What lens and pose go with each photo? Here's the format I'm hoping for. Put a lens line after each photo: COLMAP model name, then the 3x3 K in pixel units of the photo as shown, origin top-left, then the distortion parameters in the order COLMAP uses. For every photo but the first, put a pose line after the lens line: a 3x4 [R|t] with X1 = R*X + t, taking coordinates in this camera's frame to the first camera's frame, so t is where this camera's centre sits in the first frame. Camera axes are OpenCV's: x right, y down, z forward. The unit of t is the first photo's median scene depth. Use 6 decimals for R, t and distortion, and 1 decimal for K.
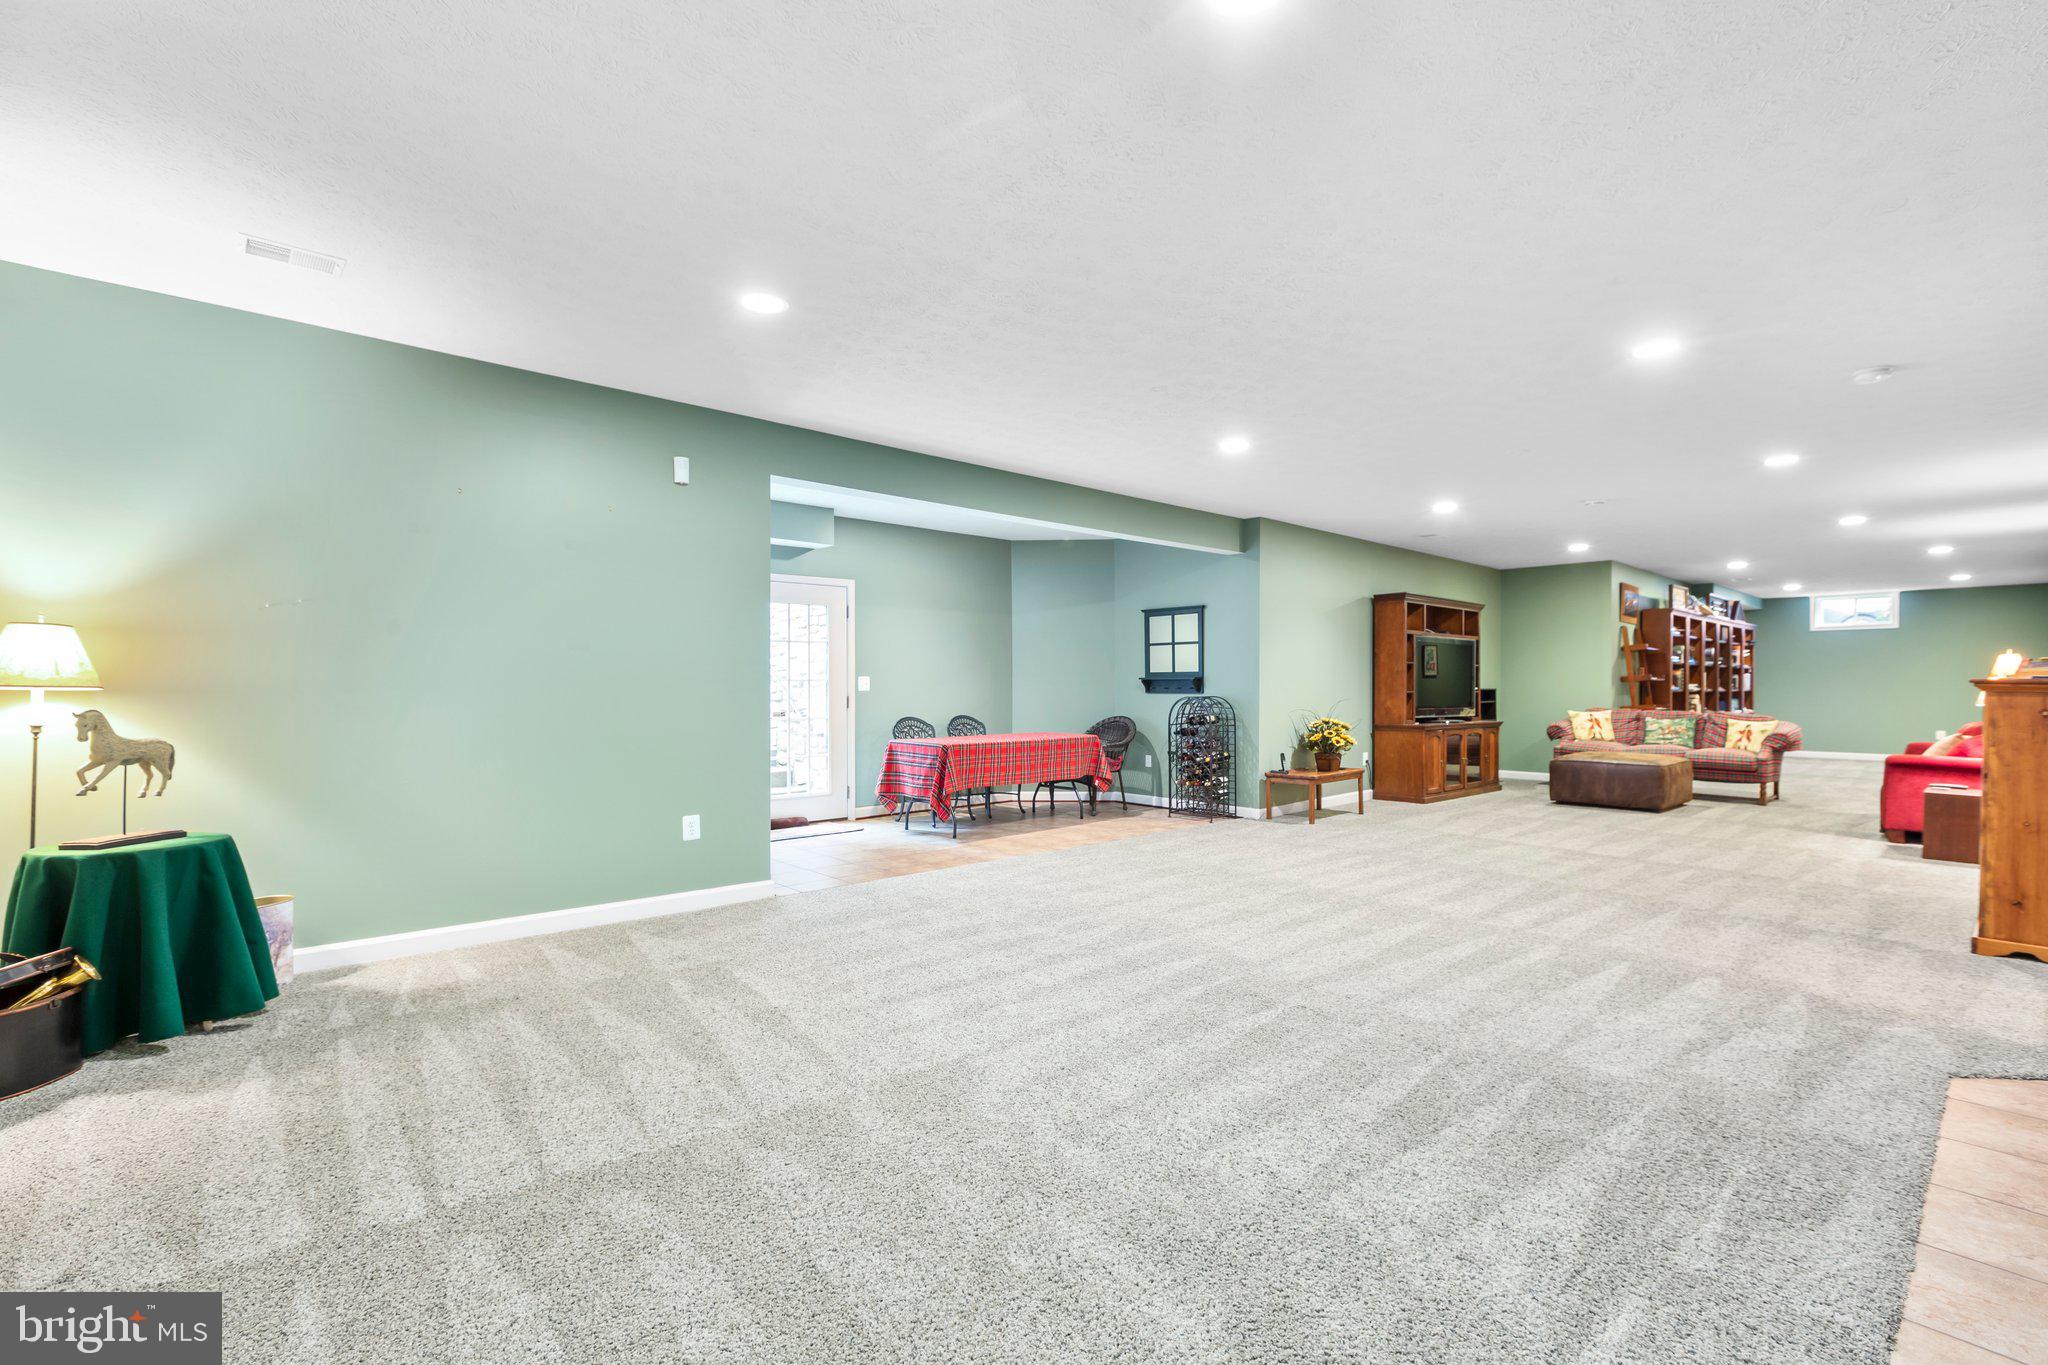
lens RADIAL K [[926.5, 0, 1016.8], [0, 926.5, 694.2], [0, 0, 1]] dist [-0.000161, -0.000329]
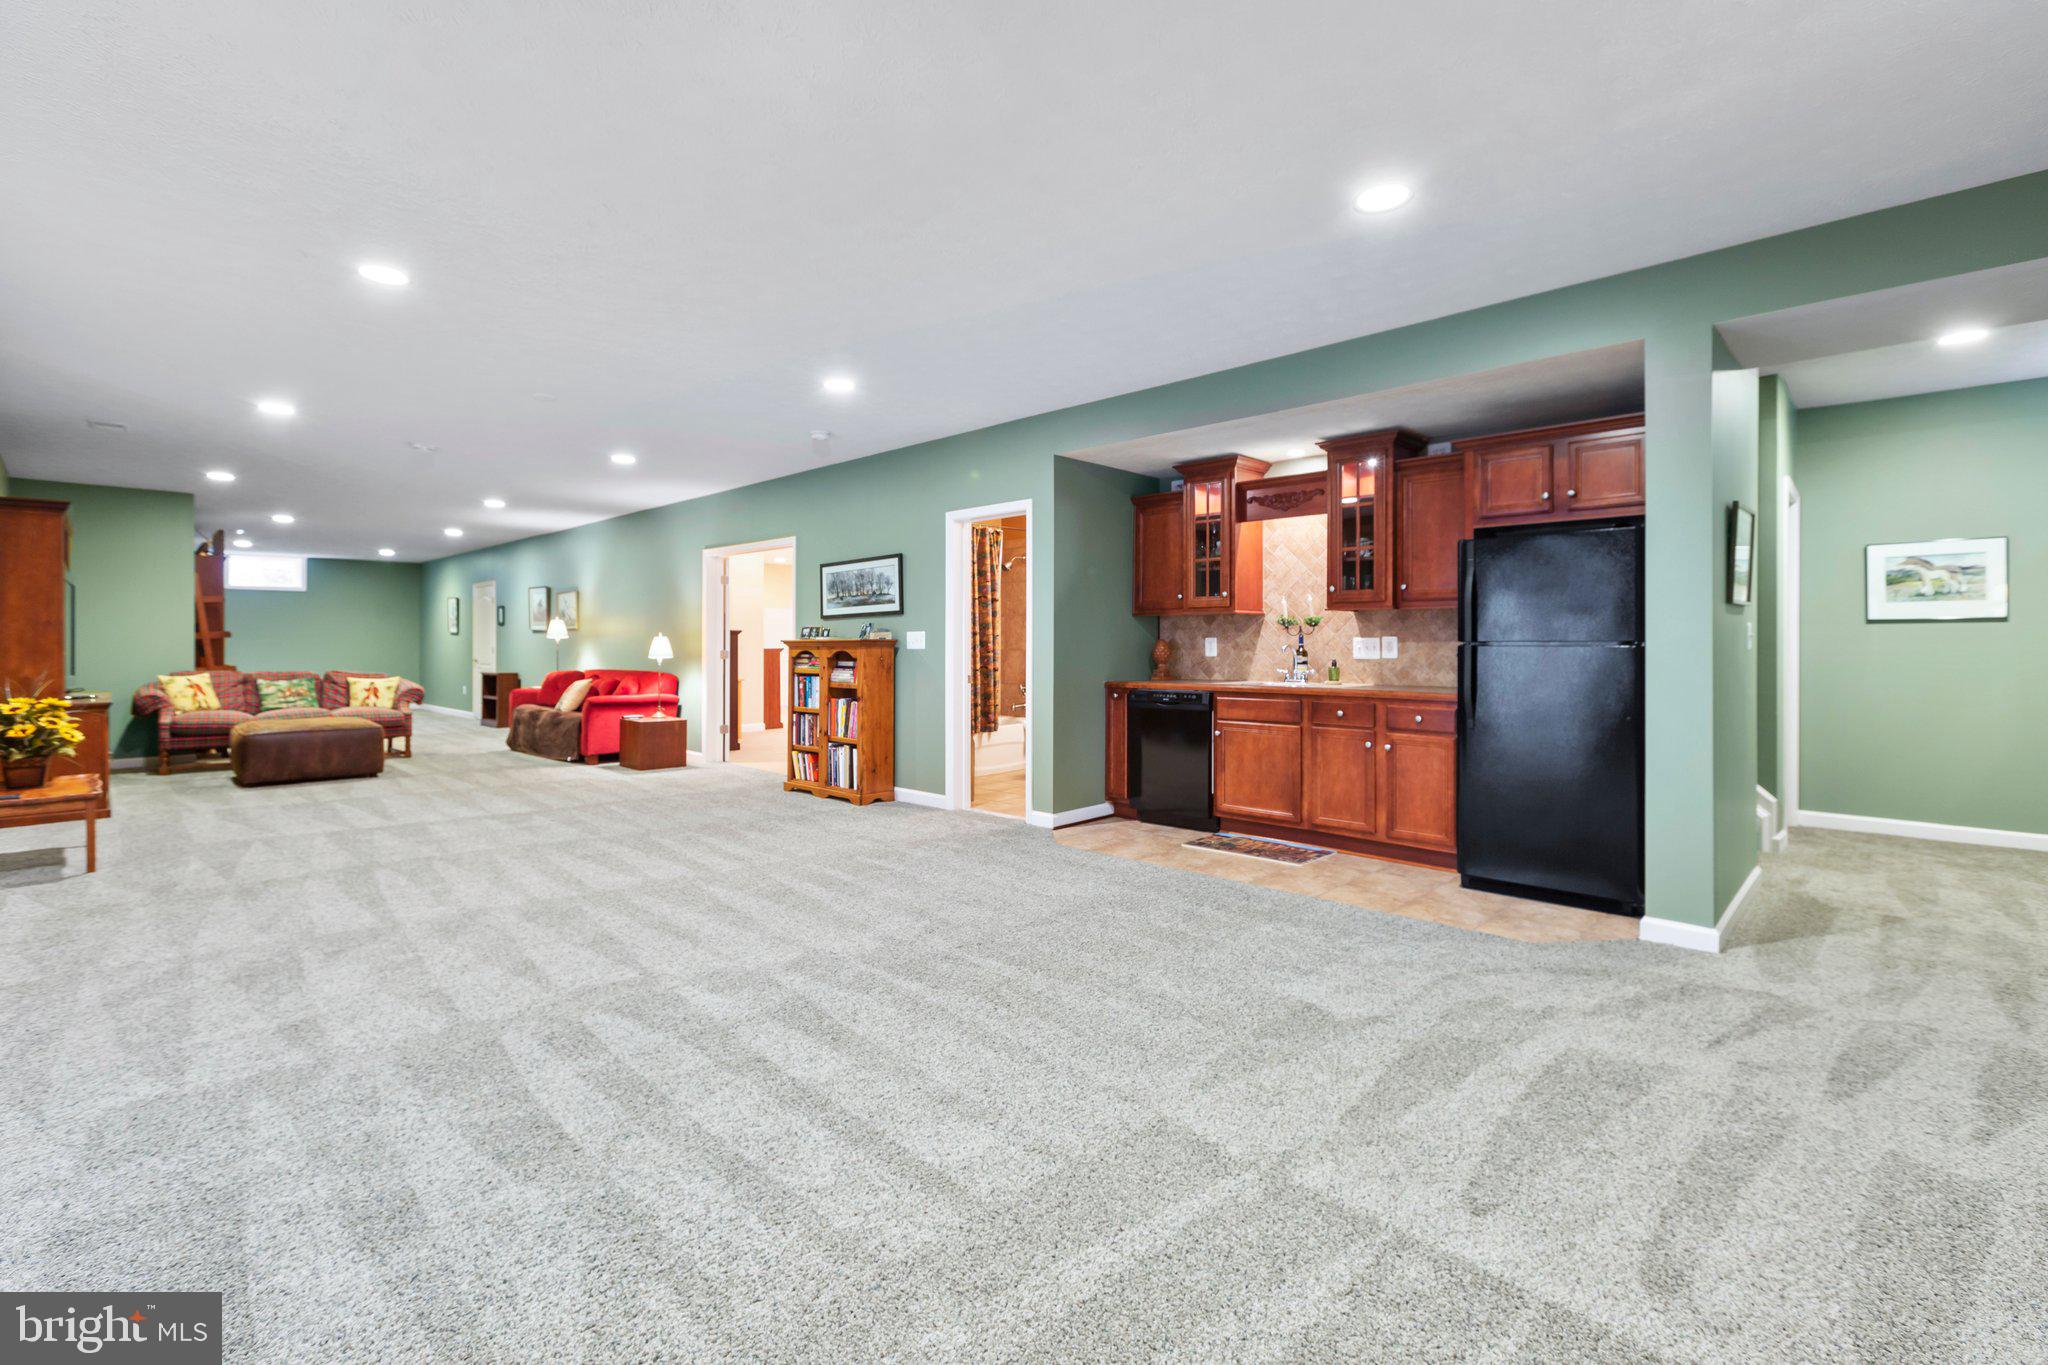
lens RADIAL K [[906.0, 0, 1020.6], [0, 906.0, 669.5], [0, 0, 1]] dist [-0.000620, -0.000177]
pose [[-0.068499, -0.027424, 0.997274, -0.227248], [0.010650, 0.999545, 0.028218, -0.001292], [-0.997594, 0.012554, -0.068175, 0.319802]]
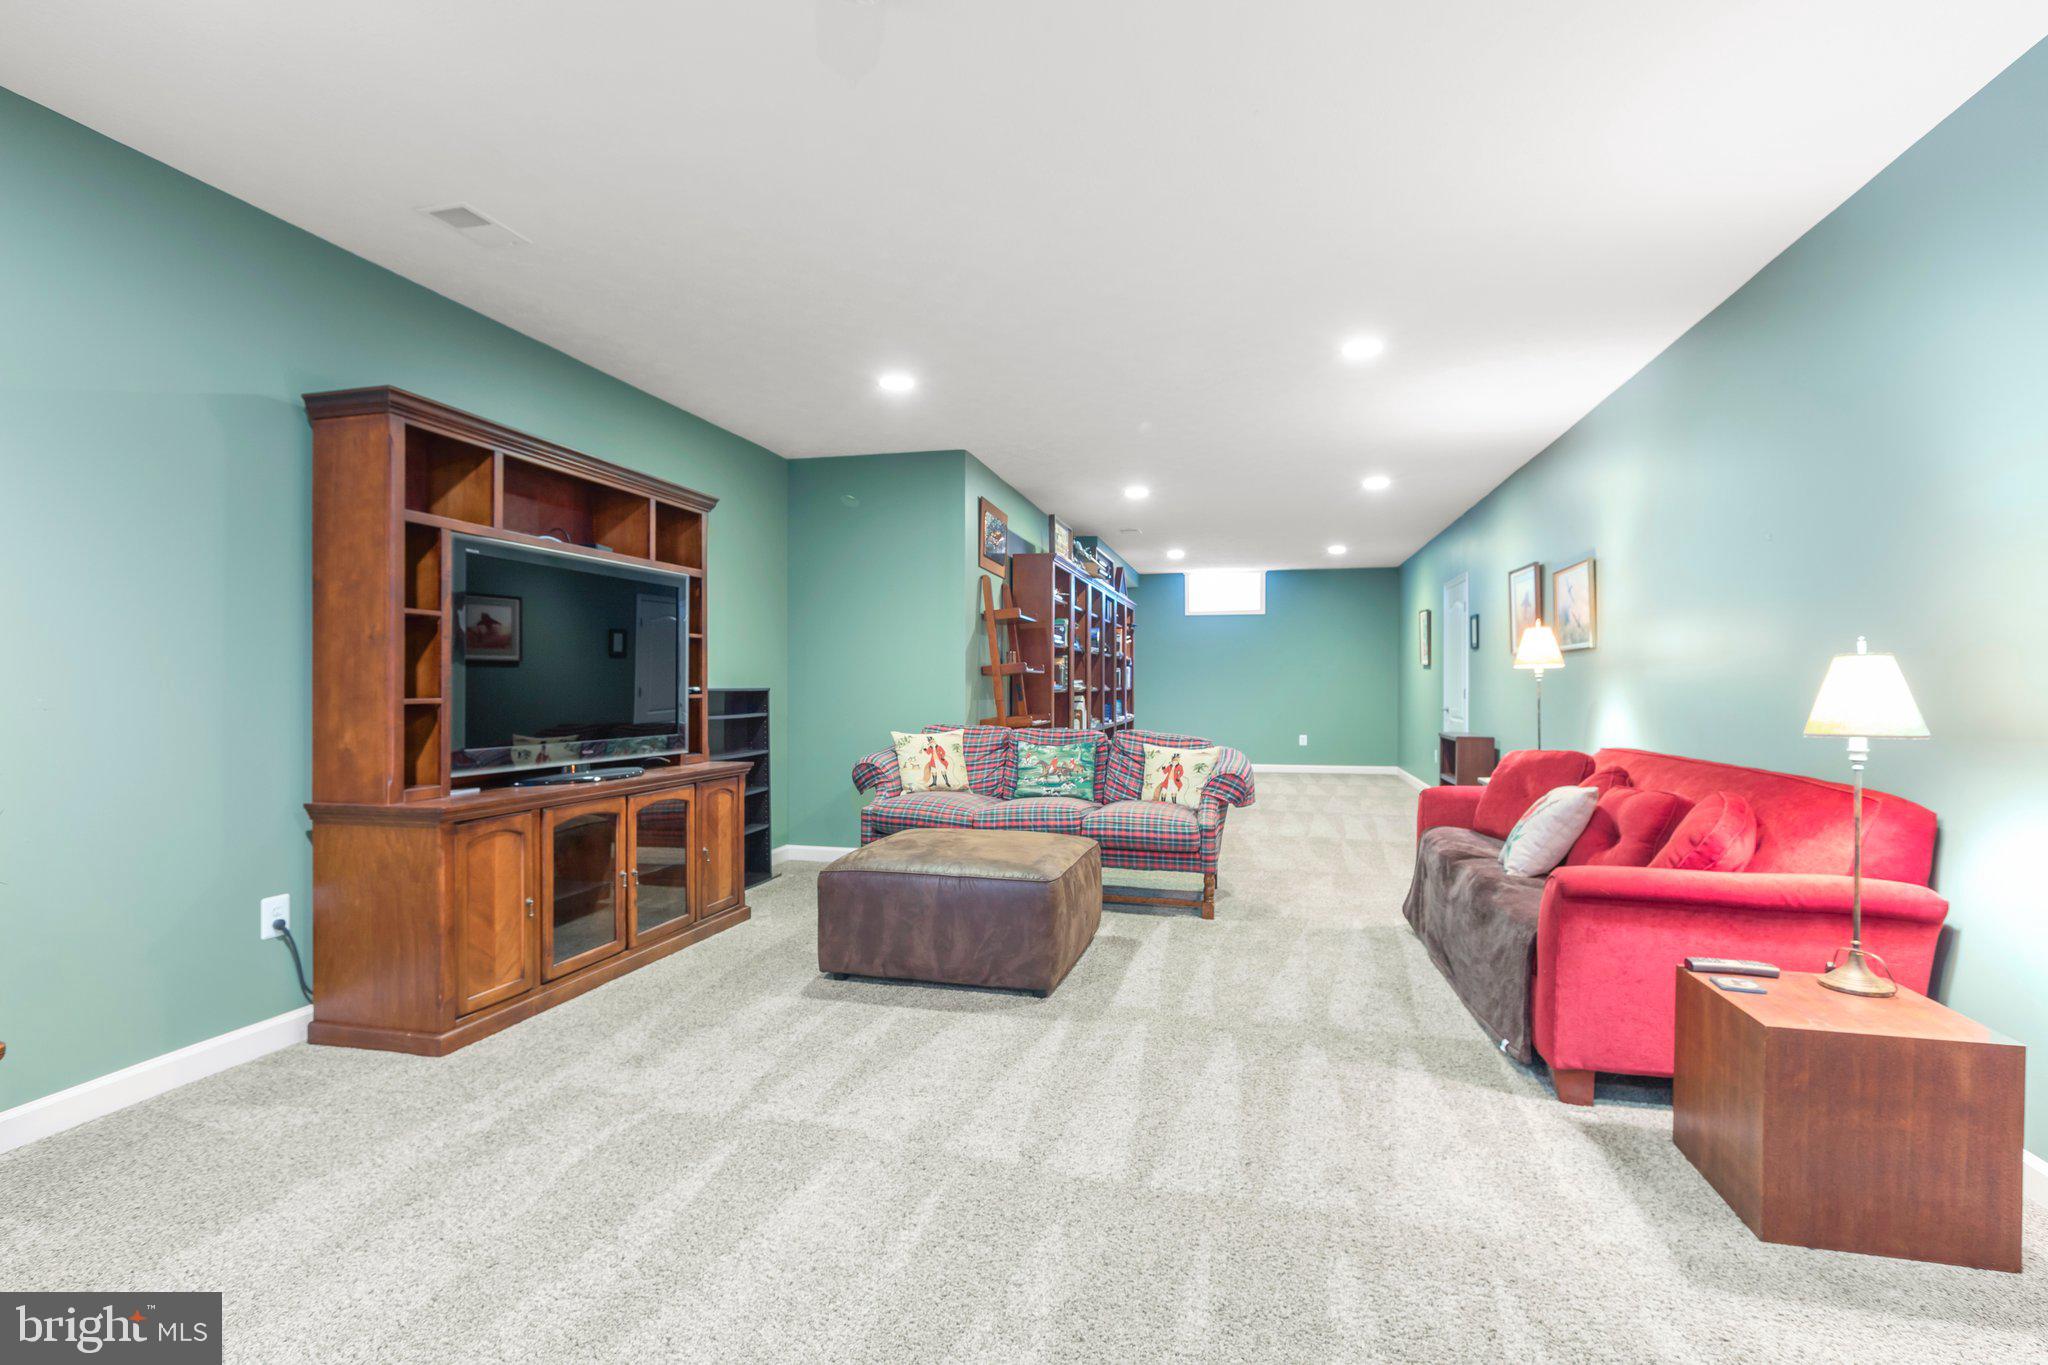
lens RADIAL K [[980.0, 0, 1024.0], [0, 980.0, 682.5], [0, 0, 1]] dist [0.000837, 0.000551]
pose [[0.824208, 0.000696, 0.566287, 0.354231], [0.004491, 0.999960, -0.007766, -0.004630], [-0.566270, 0.008943, 0.824172, 0.521264]]
